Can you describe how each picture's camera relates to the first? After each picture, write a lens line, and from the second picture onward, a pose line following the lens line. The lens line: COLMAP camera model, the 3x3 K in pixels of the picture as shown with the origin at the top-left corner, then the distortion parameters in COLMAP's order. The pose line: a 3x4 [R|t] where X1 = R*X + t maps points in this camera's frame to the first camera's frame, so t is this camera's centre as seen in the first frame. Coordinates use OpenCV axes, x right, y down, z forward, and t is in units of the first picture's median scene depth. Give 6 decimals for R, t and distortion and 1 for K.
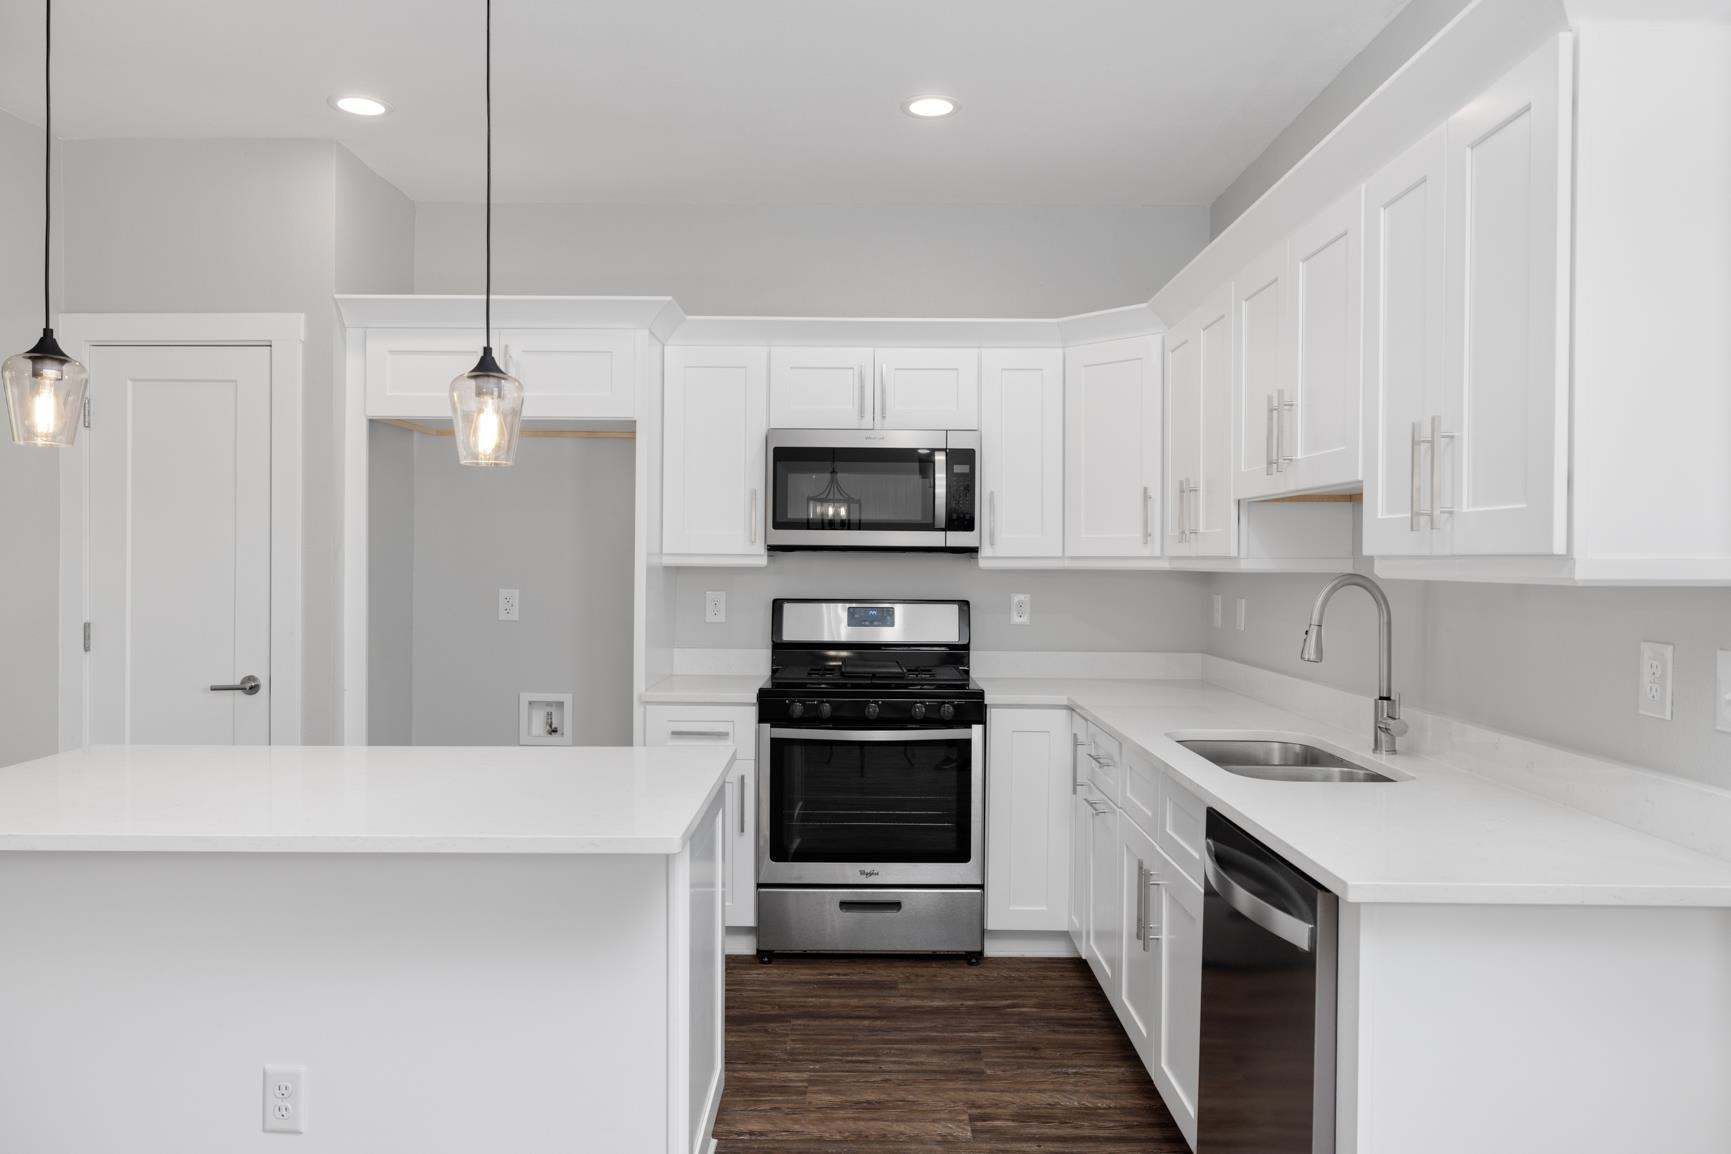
lens RADIAL K [[1192.7, 0, 865.1], [0, 1192.7, 569.6], [0, 0, 1]] dist [-0.007160, -0.001146]
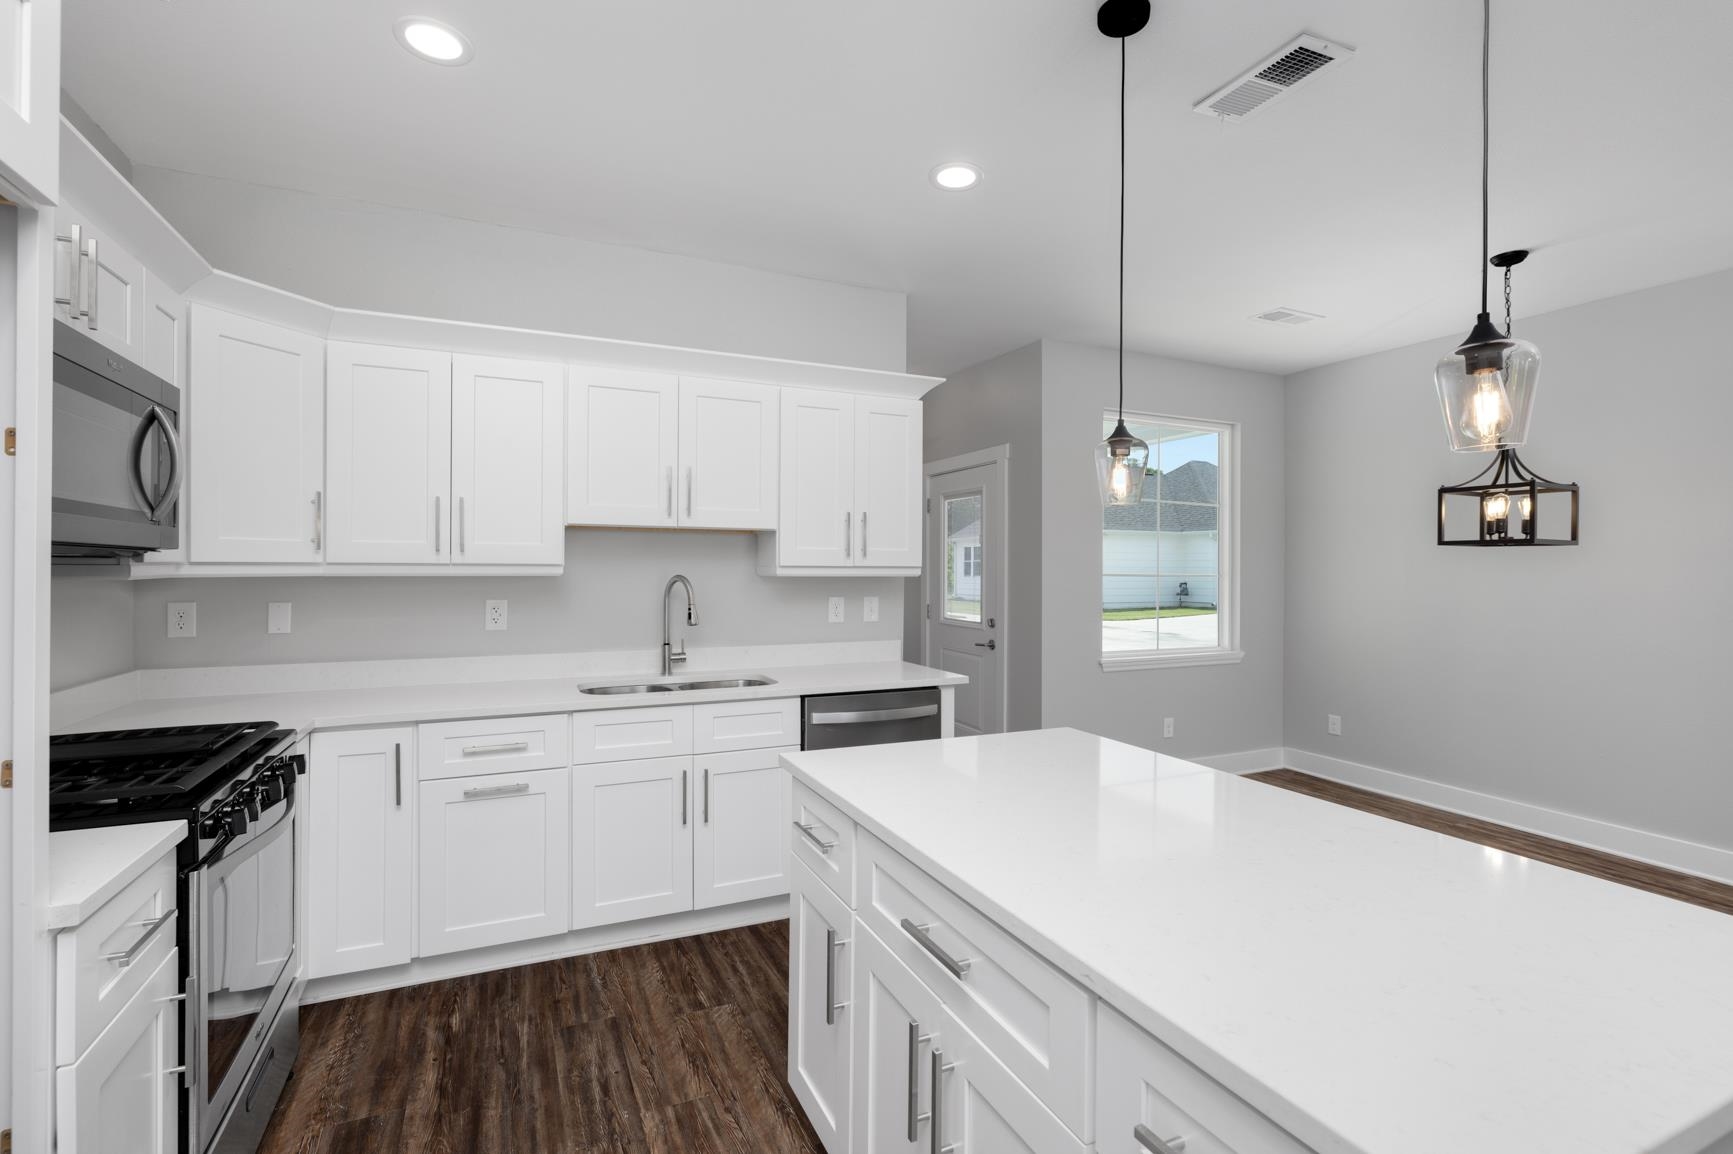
lens RADIAL K [[788.7, 0, 864.7], [0, 788.7, 572.6], [0, 0, 1]] dist [-0.001095, 0.000175]
pose [[-0.413078, -0.015486, 0.910564, -0.575631], [0.002063, 0.999837, 0.017941, -0.014142], [-0.910693, 0.009289, -0.412979, 0.920069]]
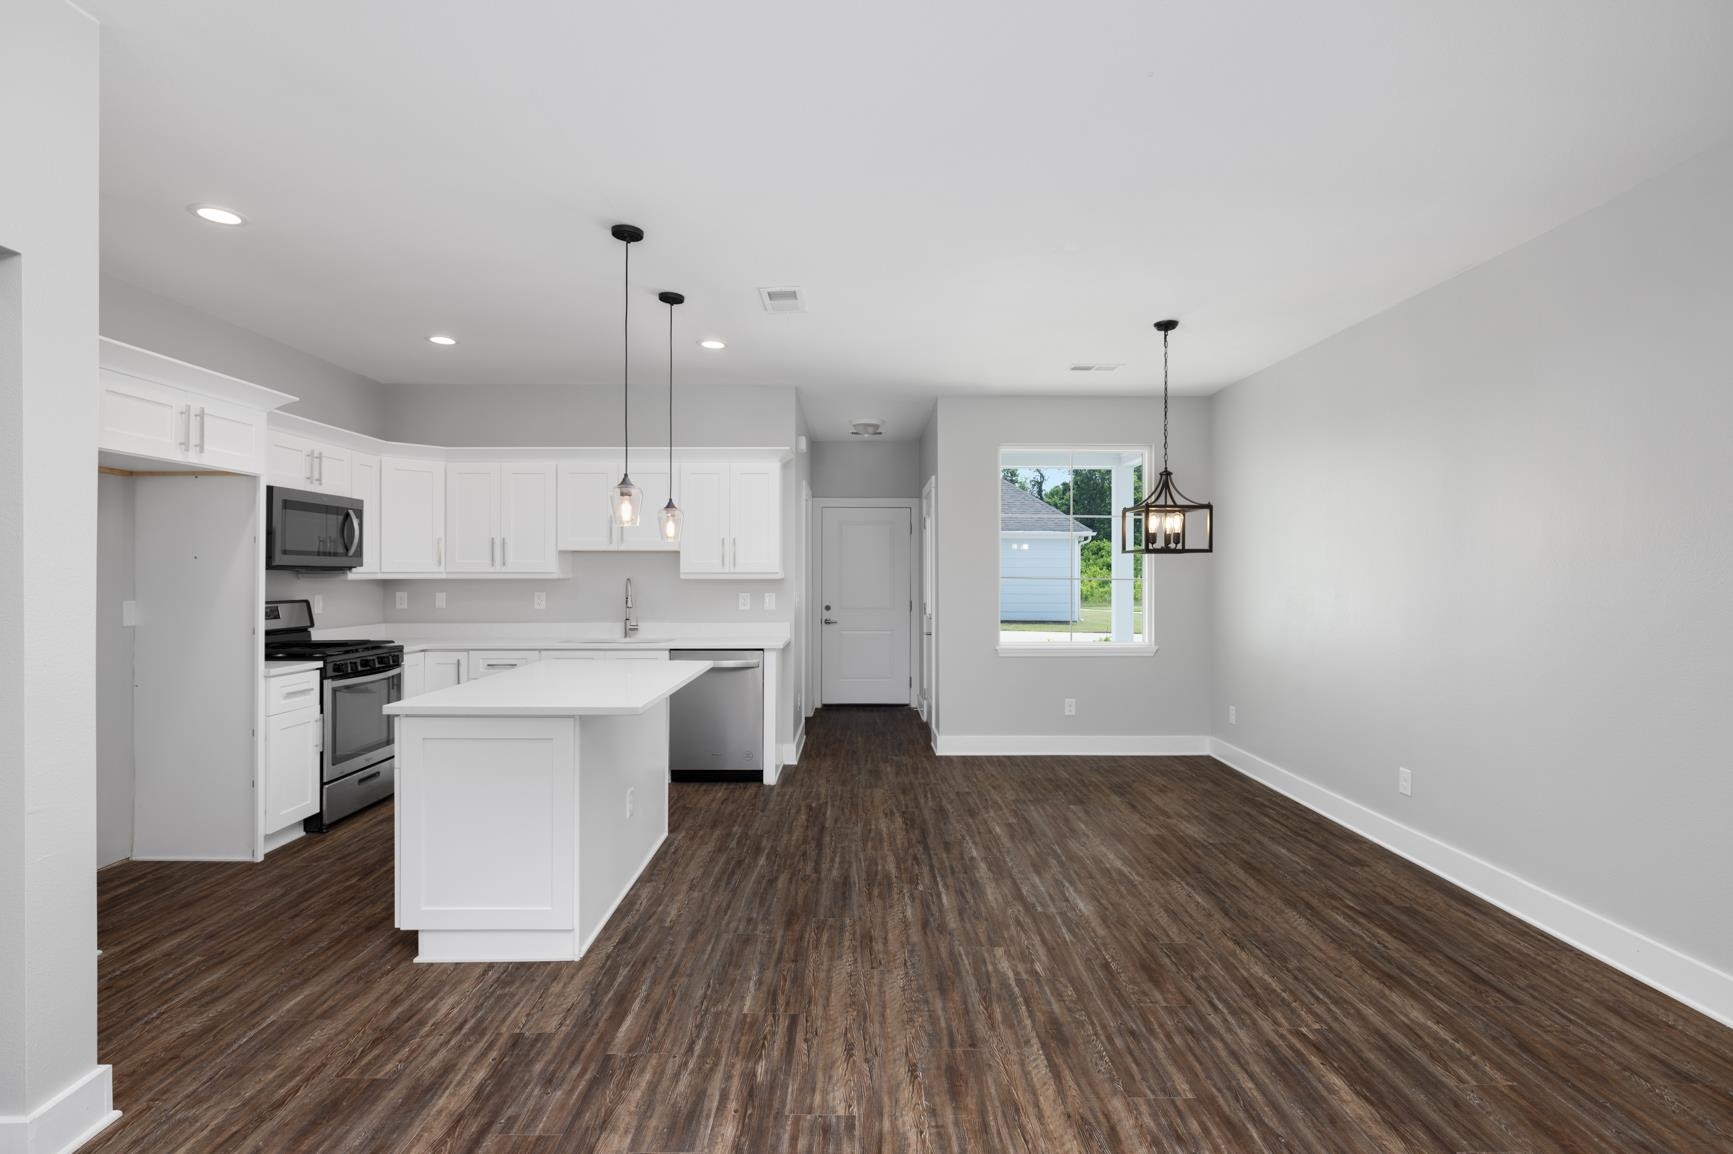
lens RADIAL K [[831.5, 0, 862.2], [0, 831.5, 578.1], [0, 0, 1]] dist [-0.002171, 0.000257]
pose [[-0.007914, -0.012218, 0.999894, -1.255964], [0.010049, 0.999874, 0.012297, -0.011587], [-0.999918, 0.010145, -0.007790, 0.320099]]
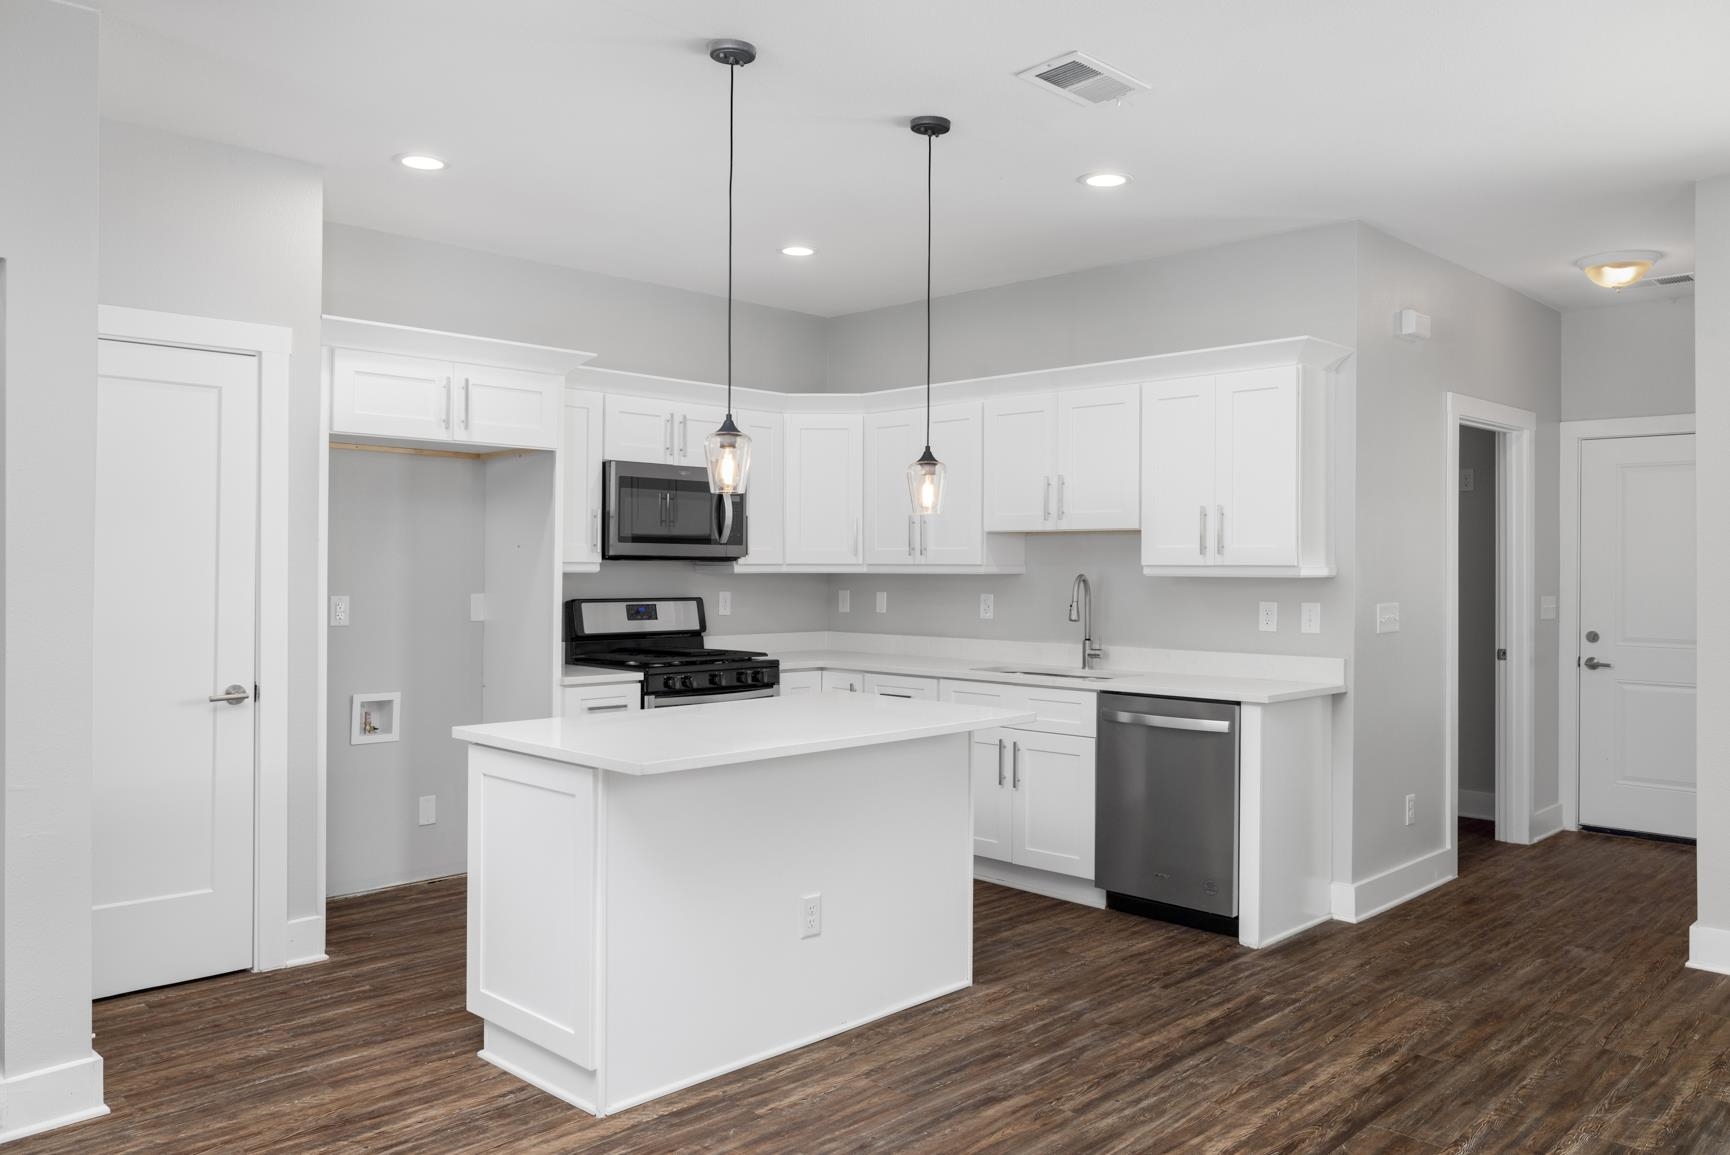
lens RADIAL K [[1275.9, 0, 865.0], [0, 1275.9, 577.5], [0, 0, 1]] dist [0.000045, -0.000126]
pose [[0.699881, -0.010046, 0.714189, -0.951637], [0.007517, 0.999949, 0.006699, -0.004745], [-0.714220, 0.000680, 0.699921, -0.125304]]
